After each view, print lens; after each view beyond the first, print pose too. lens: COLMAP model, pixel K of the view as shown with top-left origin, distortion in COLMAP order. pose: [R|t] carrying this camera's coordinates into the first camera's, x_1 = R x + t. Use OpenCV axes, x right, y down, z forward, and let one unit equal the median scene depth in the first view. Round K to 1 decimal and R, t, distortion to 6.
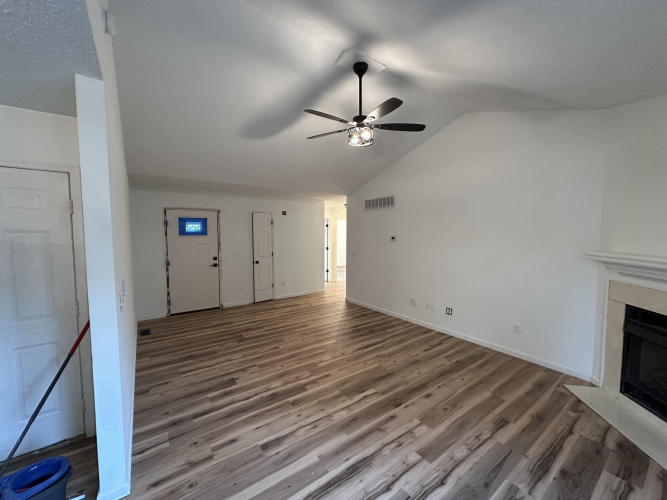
lens RADIAL K [[267.1, 0, 332.6], [0, 267.1, 250.3], [0, 0, 1]] dist [-0.001546, 0.000409]
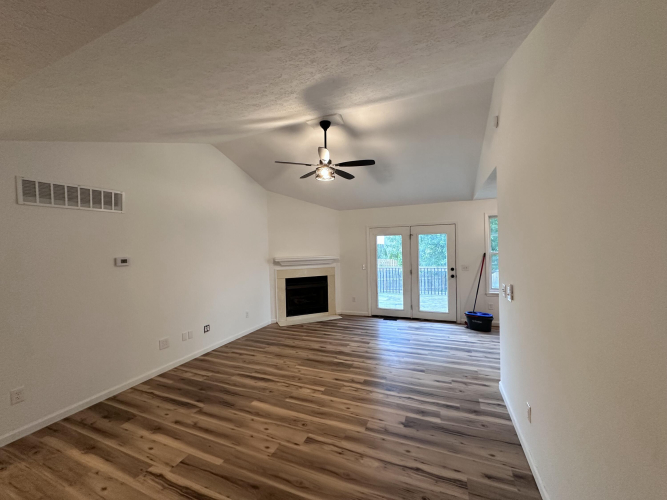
lens RADIAL K [[267.1, 0, 333.5], [0, 267.1, 249.9], [0, 0, 1]] dist [-0.001546, 0.000409]
pose [[-0.529000, 0.005662, 0.848603, -0.923601], [0.083216, 0.995504, 0.045233, -0.098475], [-0.844532, 0.094546, -0.527093, 1.522315]]
